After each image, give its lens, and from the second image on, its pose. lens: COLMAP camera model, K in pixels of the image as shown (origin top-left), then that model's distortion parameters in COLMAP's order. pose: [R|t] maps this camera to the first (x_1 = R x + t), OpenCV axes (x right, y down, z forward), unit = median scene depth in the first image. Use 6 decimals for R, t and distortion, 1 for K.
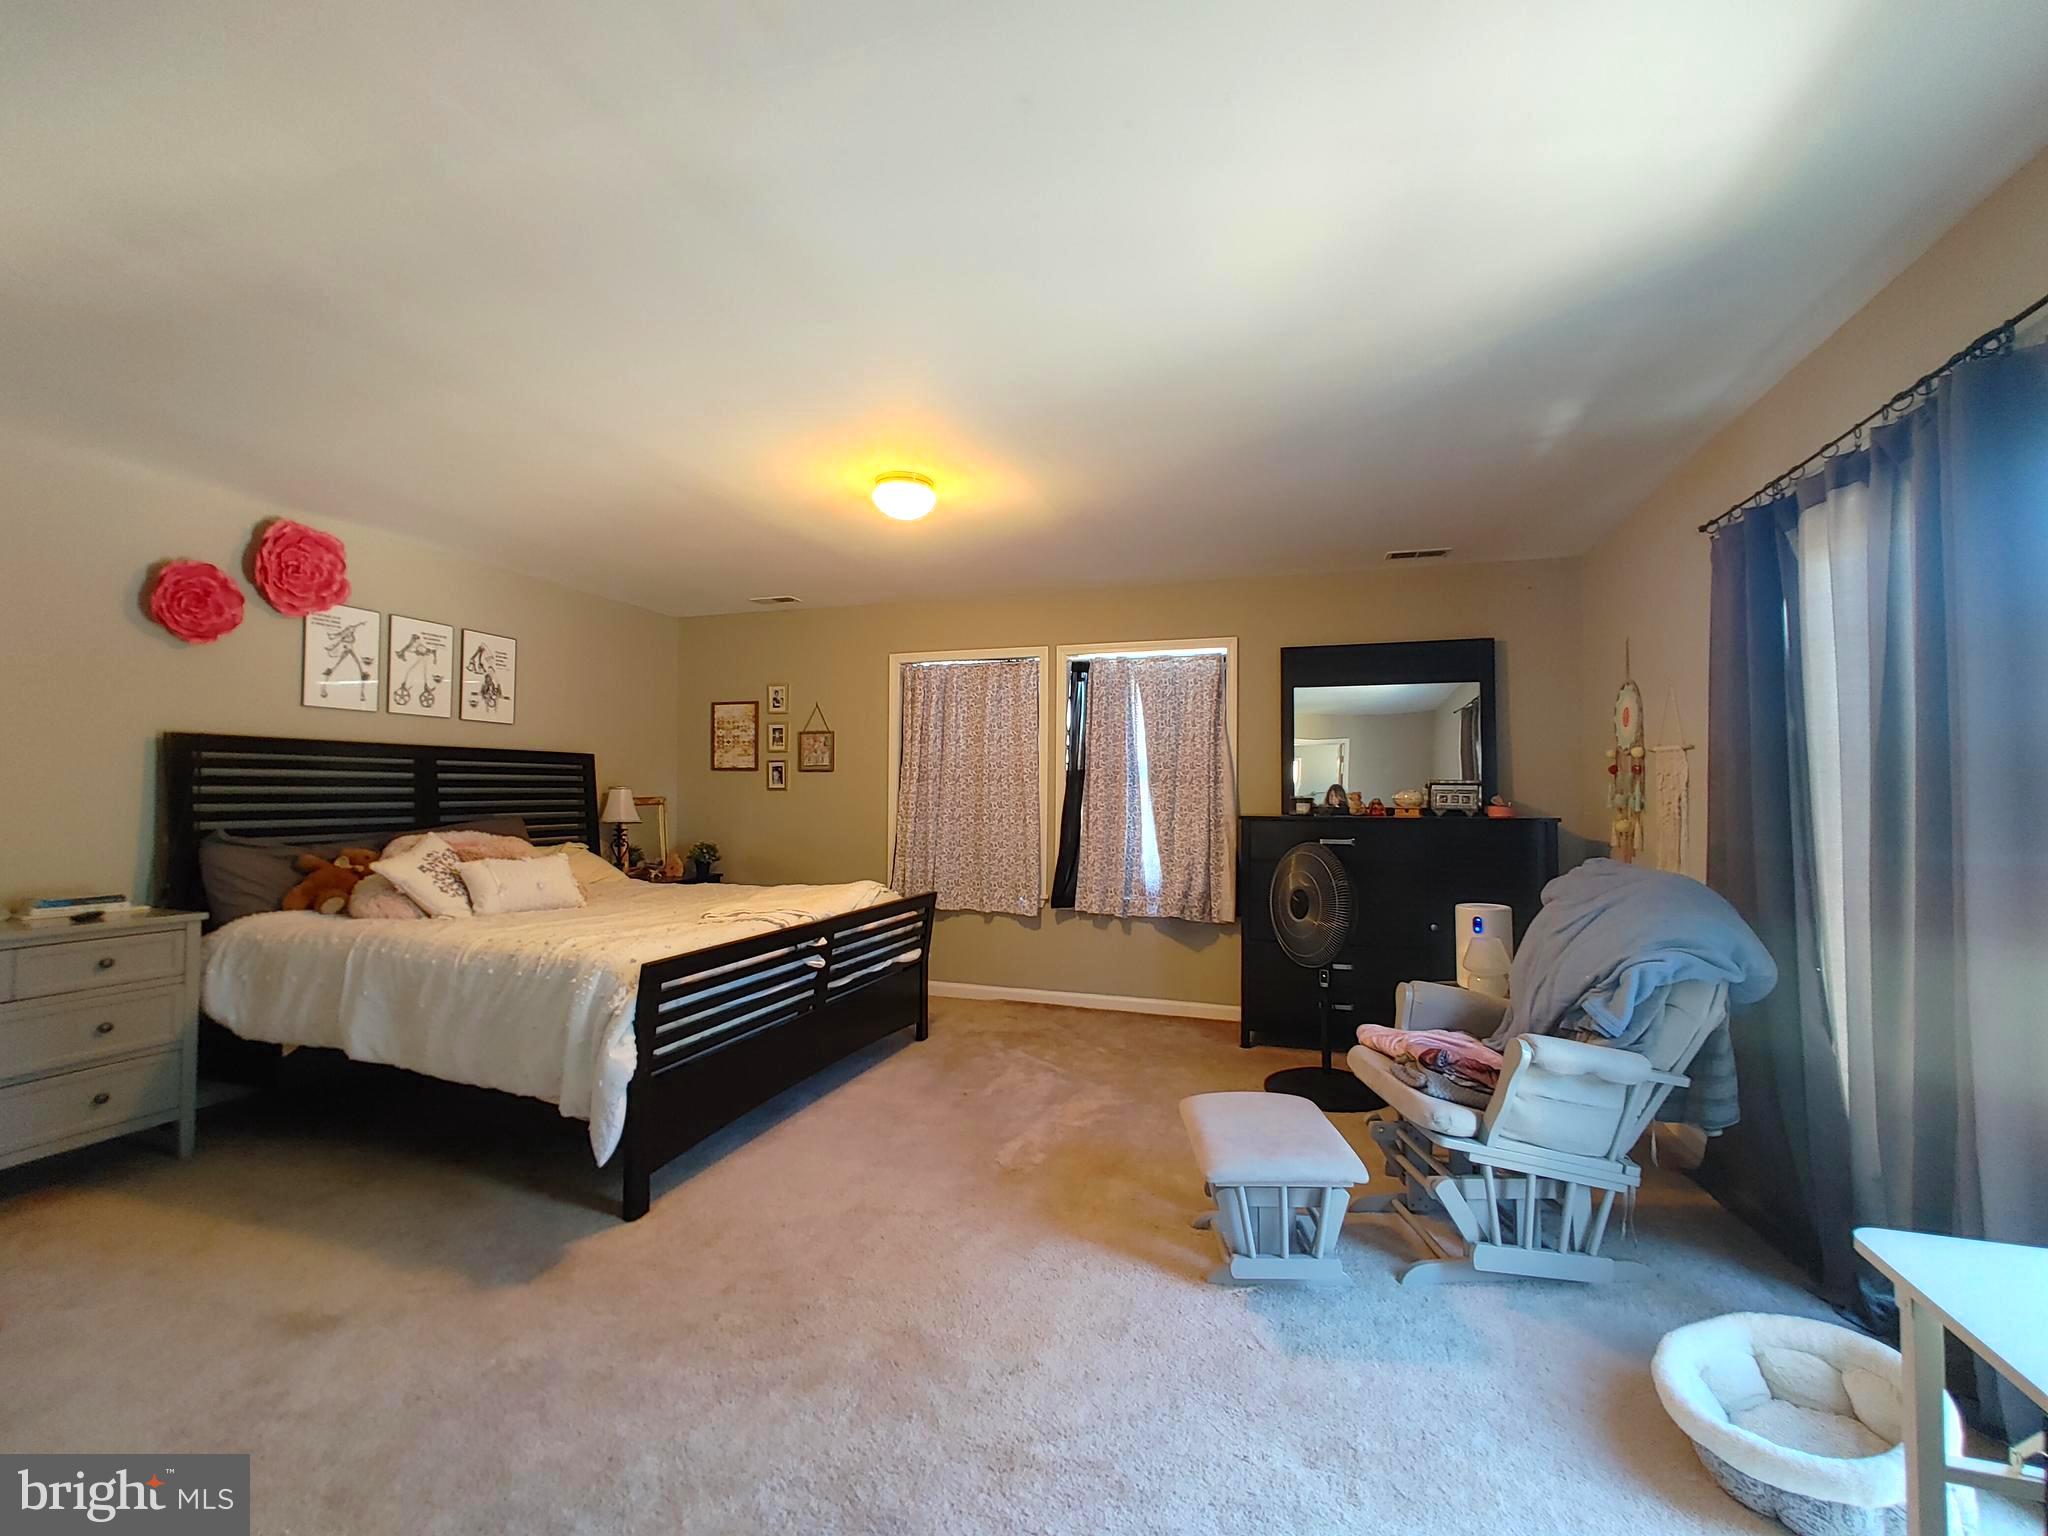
lens RADIAL K [[876.0, 0, 1019.1], [0, 876.0, 763.4], [0, 0, 1]] dist [0.000604, -0.000029]
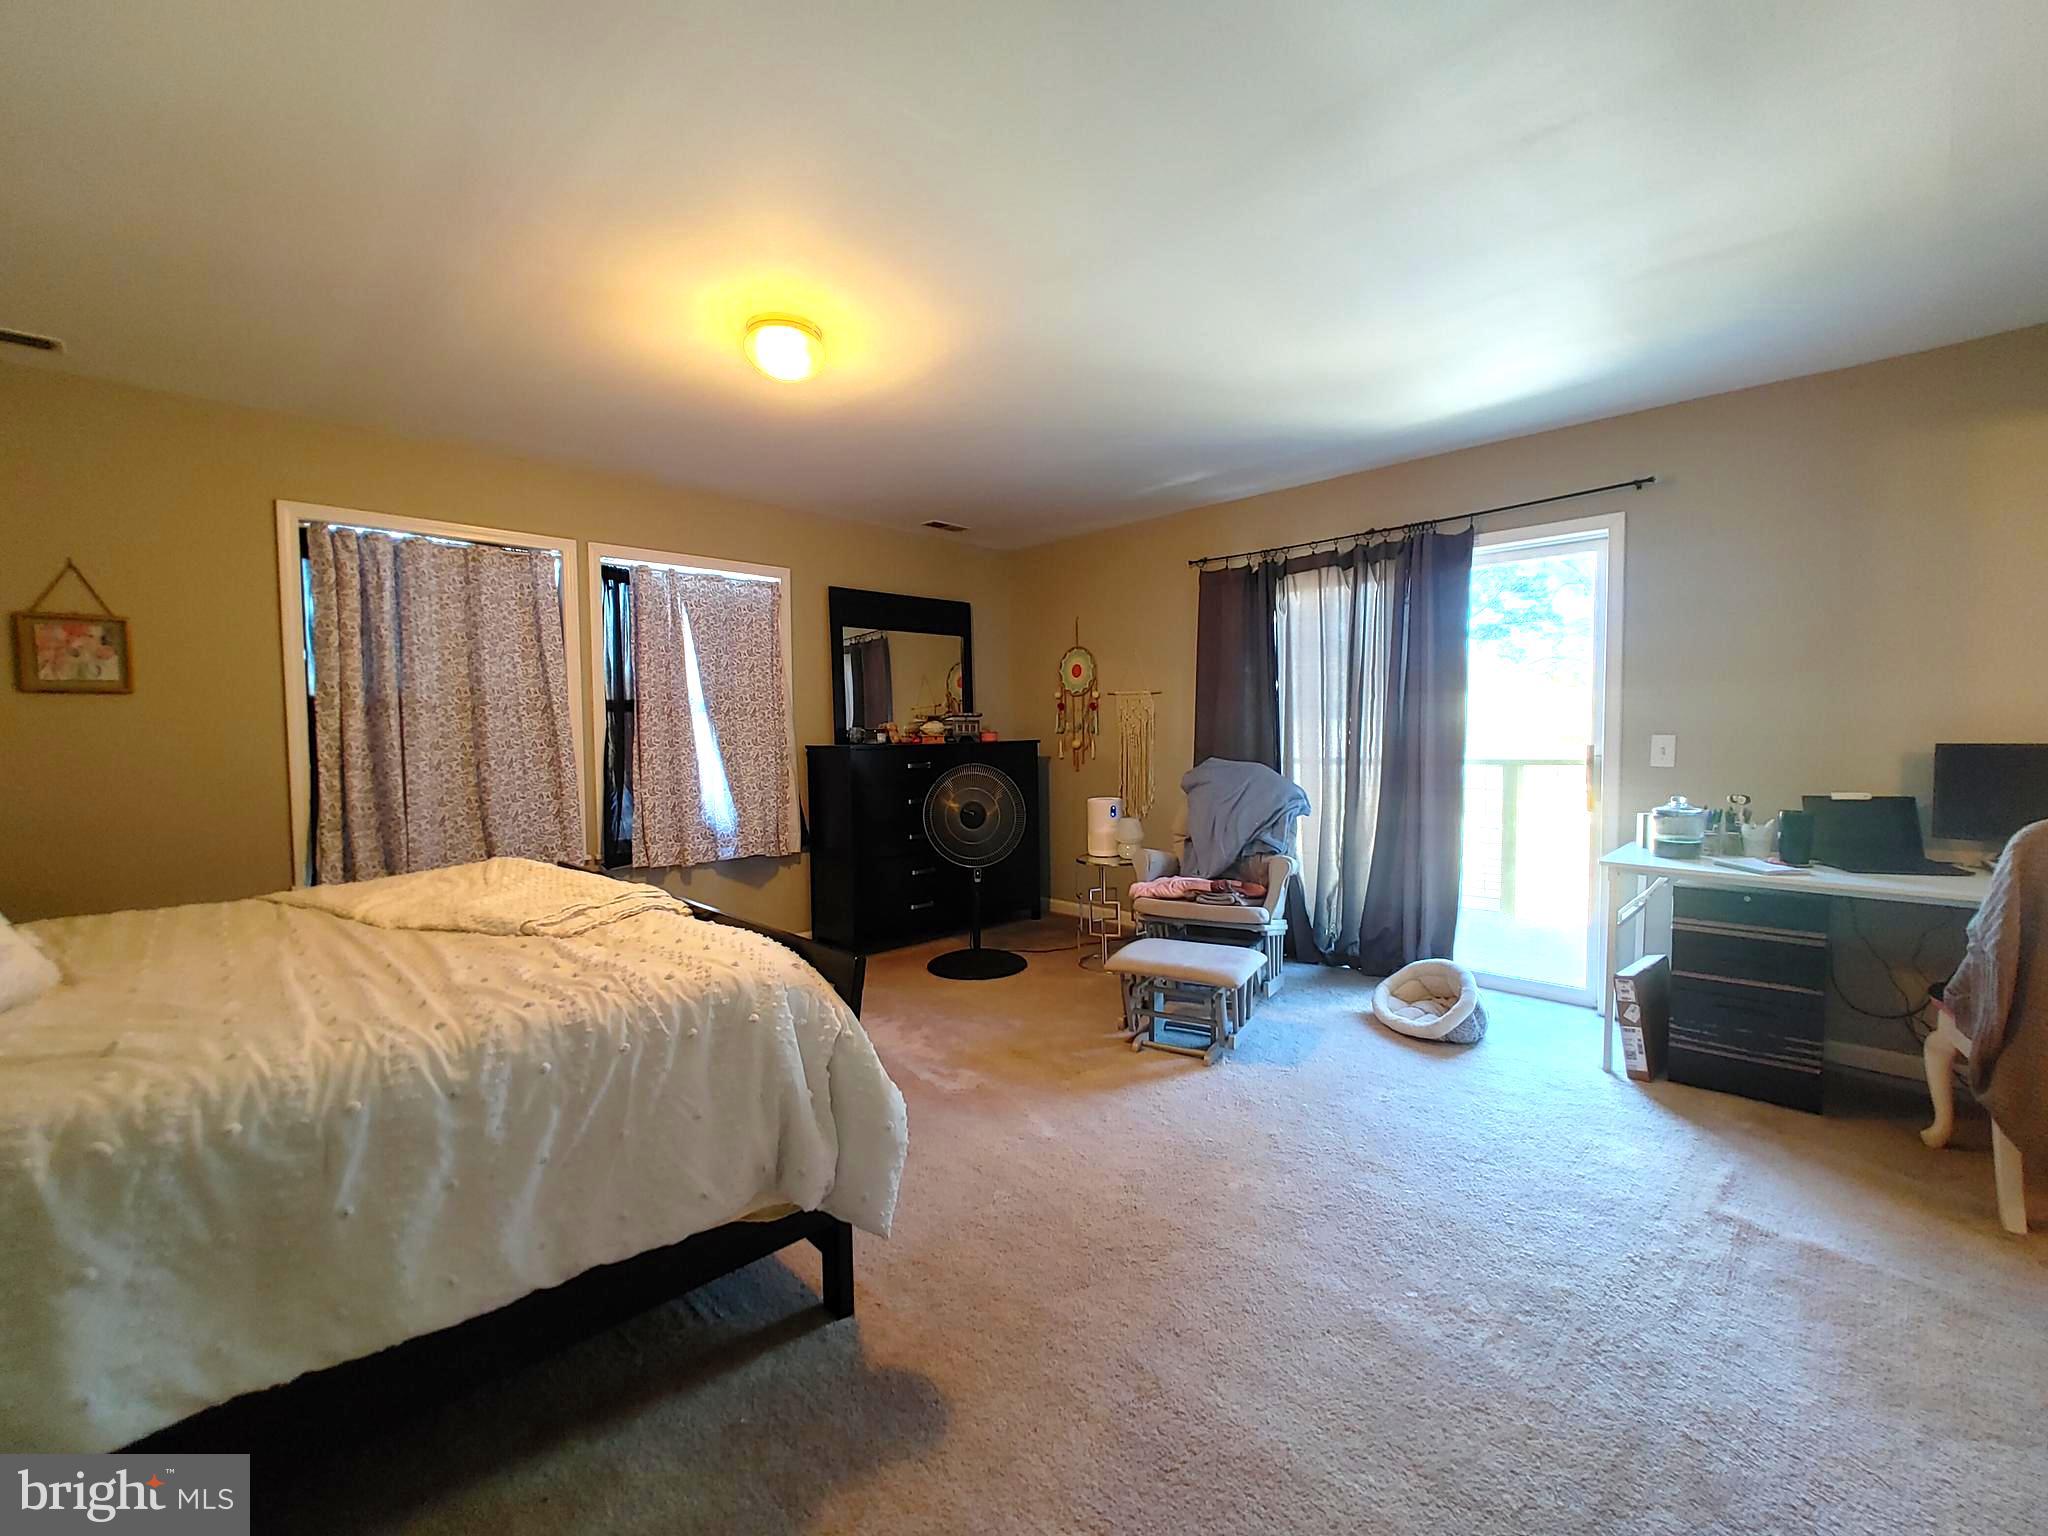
lens RADIAL K [[876.0, 0, 1026.7], [0, 876.0, 773.9], [0, 0, 1]] dist [0.000604, -0.000029]
pose [[0.449116, -0.054875, 0.891787, -0.523584], [-0.015314, 0.997493, 0.069091, 0.015095], [-0.893342, -0.044687, 0.447150, 0.299949]]
